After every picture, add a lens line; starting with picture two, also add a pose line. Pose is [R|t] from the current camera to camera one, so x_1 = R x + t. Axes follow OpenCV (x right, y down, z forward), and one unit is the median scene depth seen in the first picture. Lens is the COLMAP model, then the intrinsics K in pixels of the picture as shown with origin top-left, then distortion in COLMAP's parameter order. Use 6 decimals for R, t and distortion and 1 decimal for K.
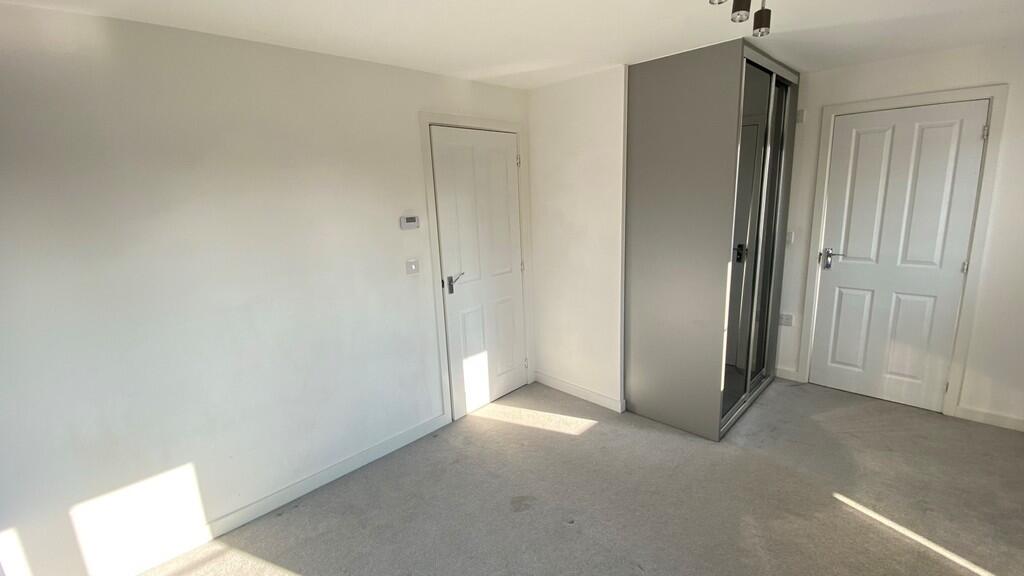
lens RADIAL K [[415.4, 0, 511.2], [0, 415.4, 279.2], [0, 0, 1]] dist [0.012339, -0.017284]
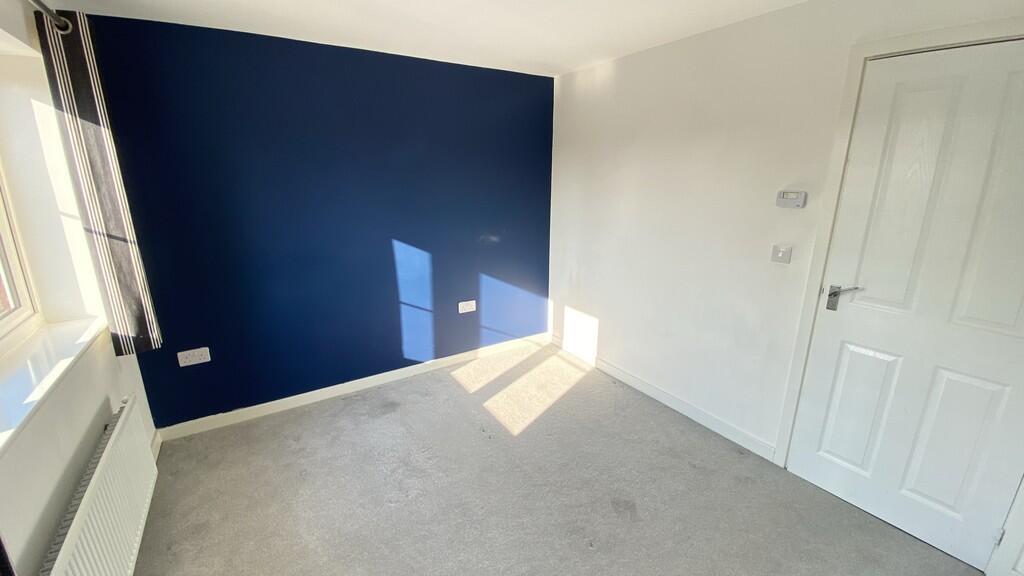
lens RADIAL K [[415.4, 0, 511.2], [0, 415.4, 279.2], [0, 0, 1]] dist [0.012339, -0.017284]
pose [[-0.211350, 0.281674, -0.935944, 0.646812], [-0.176829, 0.930754, 0.320043, -0.150897], [0.961282, 0.233143, -0.146907, 0.623211]]
